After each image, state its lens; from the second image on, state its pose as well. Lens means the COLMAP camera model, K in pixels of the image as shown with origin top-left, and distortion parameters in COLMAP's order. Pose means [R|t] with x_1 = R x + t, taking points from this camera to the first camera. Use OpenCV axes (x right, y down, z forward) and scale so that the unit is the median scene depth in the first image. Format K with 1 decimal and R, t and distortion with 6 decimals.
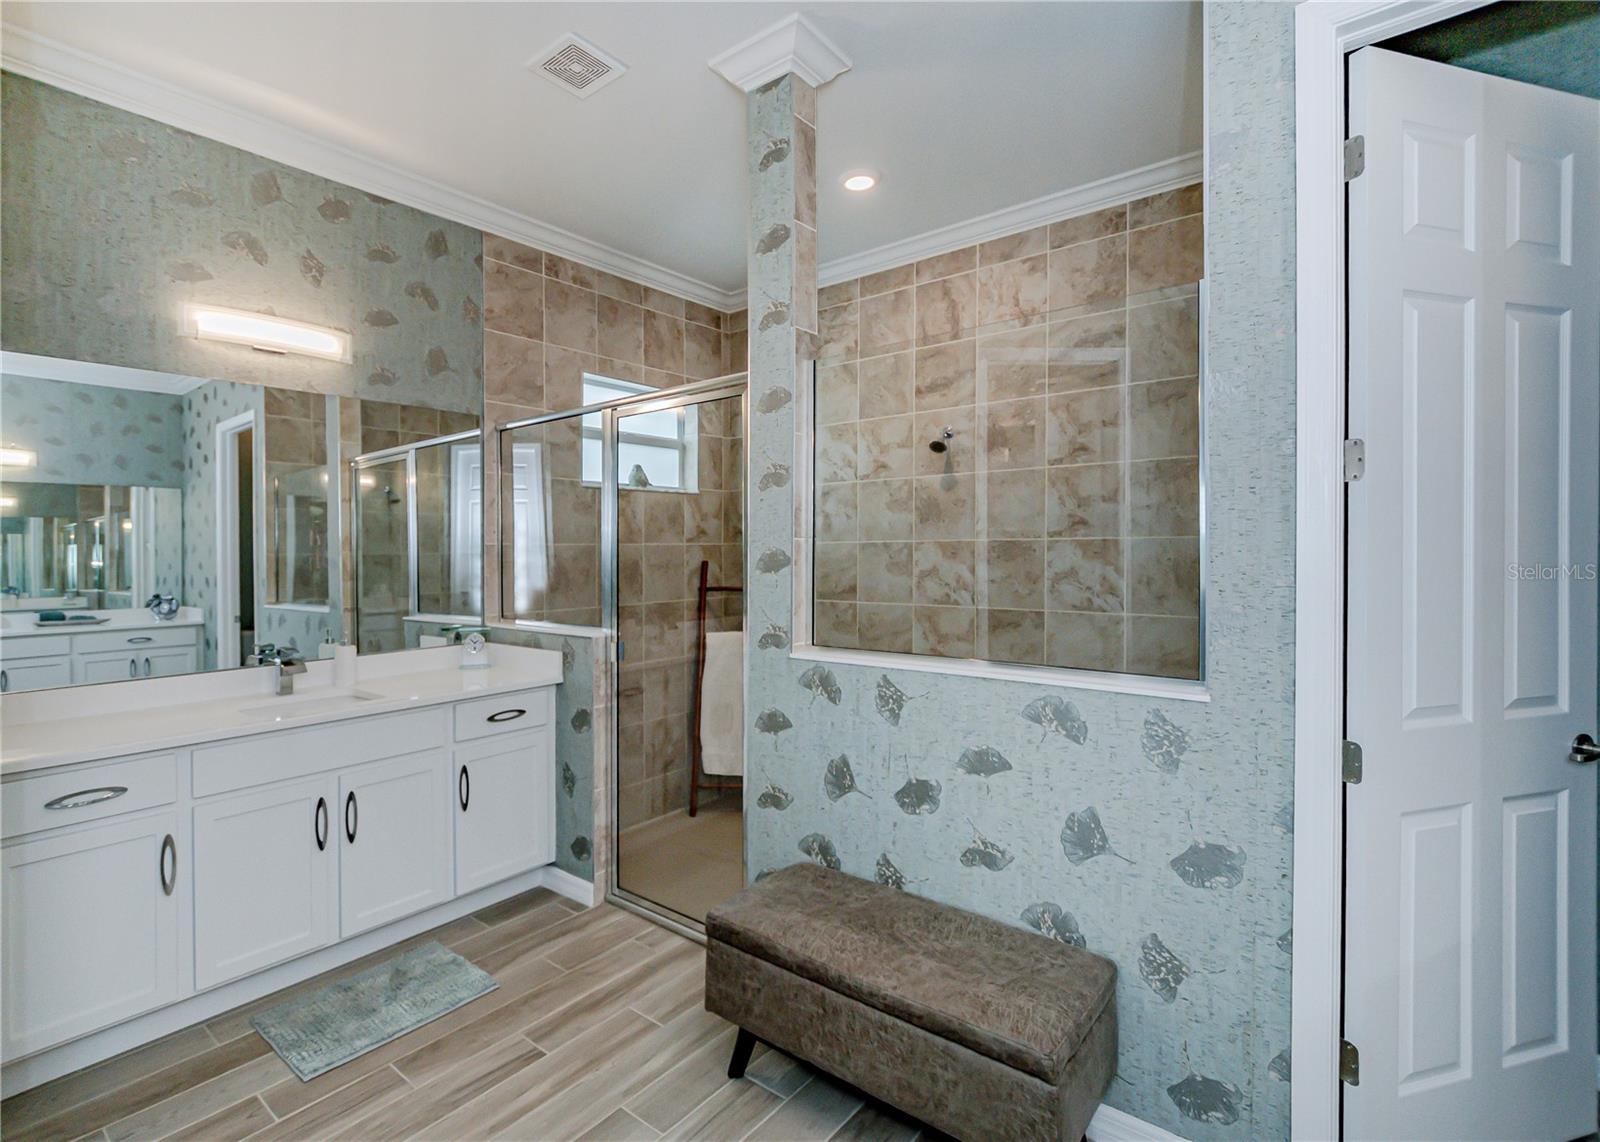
lens RADIAL K [[773.7, 0, 796.2], [0, 773.7, 546.4], [0, 0, 1]] dist [0.001654, -0.000141]
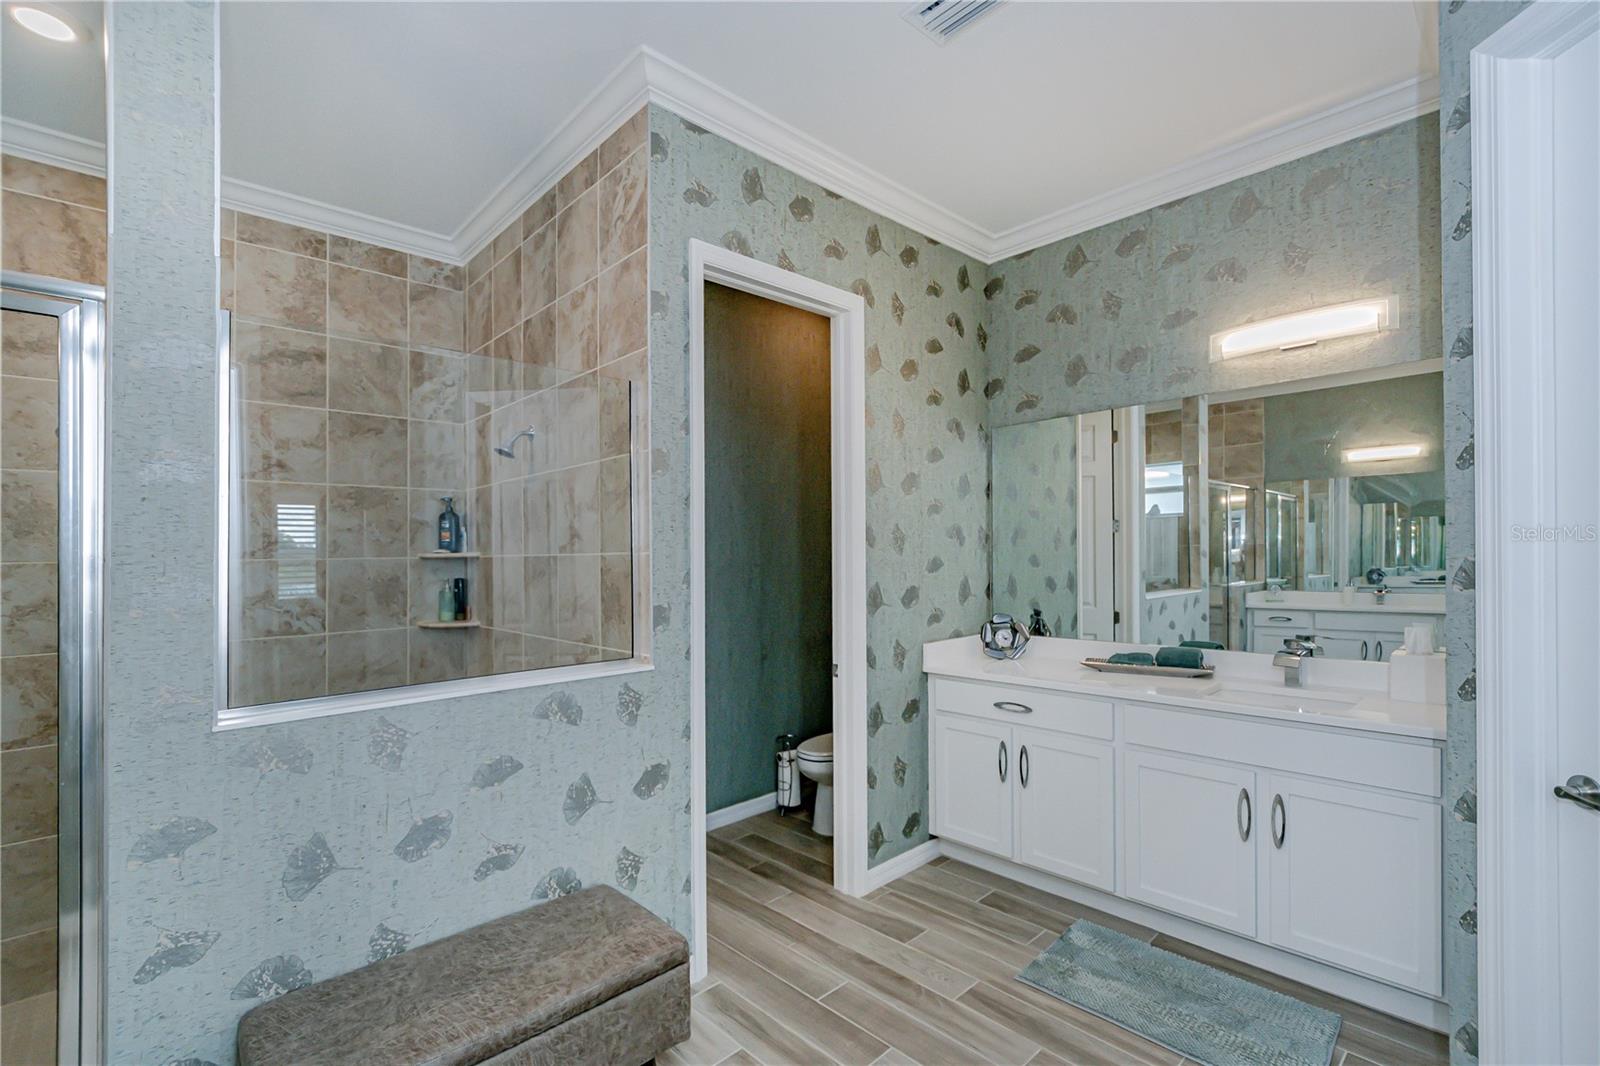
lens RADIAL K [[691.4, 0, 738.0], [0, 691.4, 556.3], [0, 0, 1]] dist [-0.001796, -0.000248]
pose [[0.185589, 0.003771, 0.982620, -0.590288], [0.012003, 0.999909, -0.006105, -0.004258], [-0.982554, 0.012927, 0.185527, 0.474164]]
